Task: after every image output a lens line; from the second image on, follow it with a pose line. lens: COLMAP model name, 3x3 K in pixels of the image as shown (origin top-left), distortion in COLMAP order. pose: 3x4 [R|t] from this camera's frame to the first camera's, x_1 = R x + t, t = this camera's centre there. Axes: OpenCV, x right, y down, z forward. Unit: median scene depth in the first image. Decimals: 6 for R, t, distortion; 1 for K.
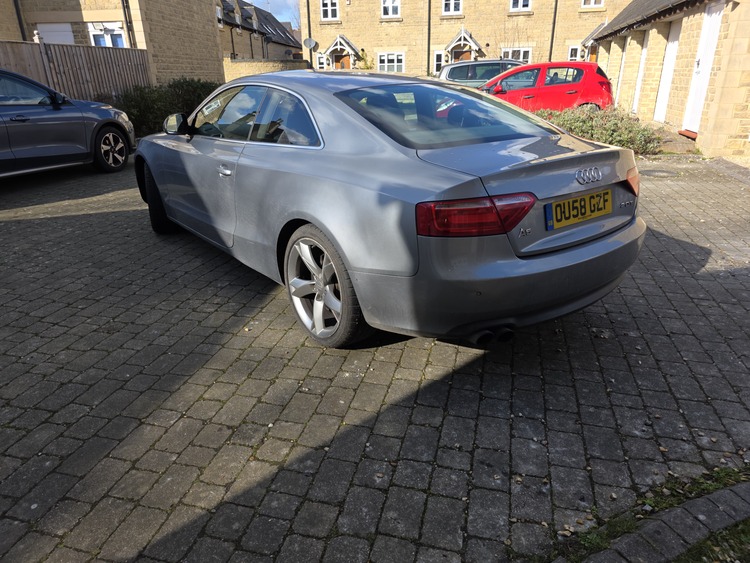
lens RADIAL K [[504.4, 0, 374.2], [0, 504.4, 278.4], [0, 0, 1]] dist [0.043592, -0.031565]
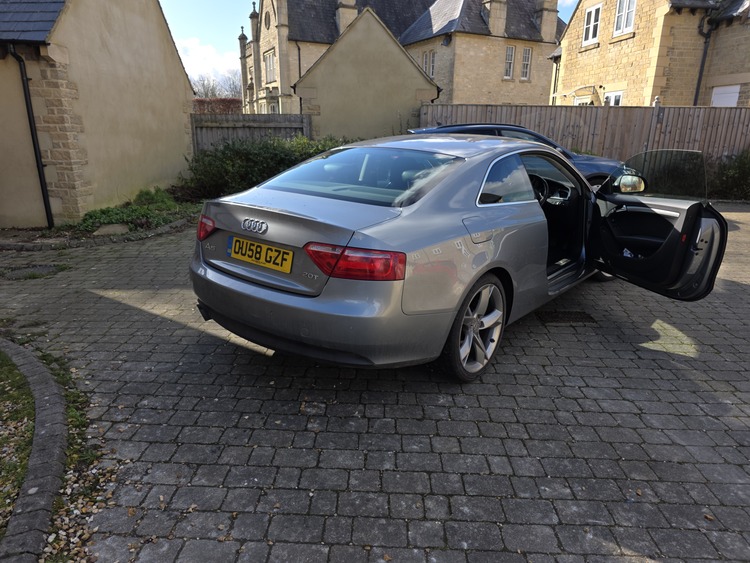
lens RADIAL K [[504.4, 0, 374.2], [0, 504.4, 278.4], [0, 0, 1]] dist [0.043592, -0.031565]
pose [[0.214349, 0.285605, -0.934069, 1.299721], [-0.376618, 0.906516, 0.190754, -0.338745], [0.901229, 0.310900, 0.301875, 0.754007]]
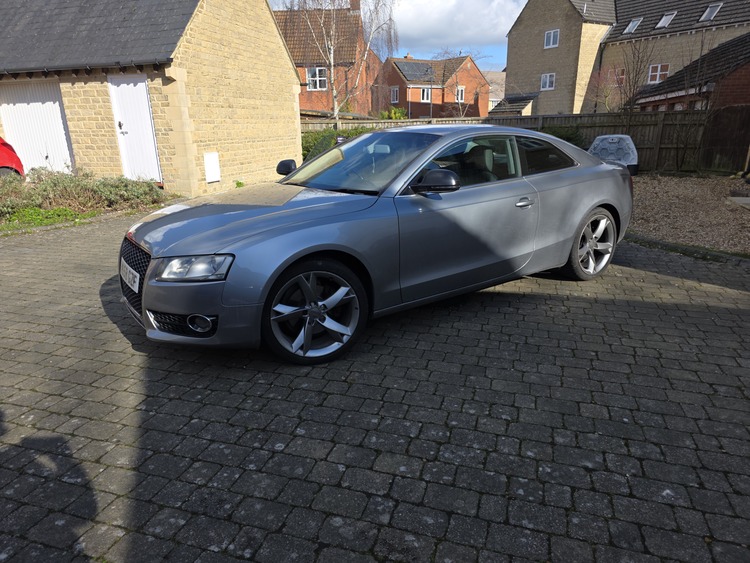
lens RADIAL K [[504.4, 0, 374.2], [0, 504.4, 278.4], [0, 0, 1]] dist [0.043592, -0.031565]
pose [[0.054341, -0.275526, 0.959756, -1.729121], [0.383641, 0.893164, 0.234687, -0.536006], [-0.921882, 0.355448, 0.154239, 1.370693]]
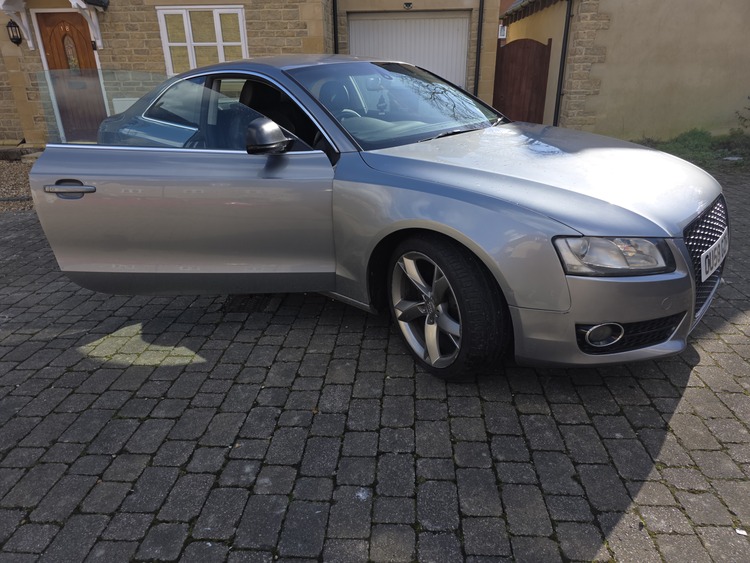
lens RADIAL K [[504.4, 0, 374.2], [0, 504.4, 278.4], [0, 0, 1]] dist [0.043592, -0.031565]
pose [[-0.983562, 0.097160, -0.152201, -0.022669], [-0.034980, 0.724406, 0.688485, -0.981145], [0.177149, 0.682492, -0.709100, 2.541937]]
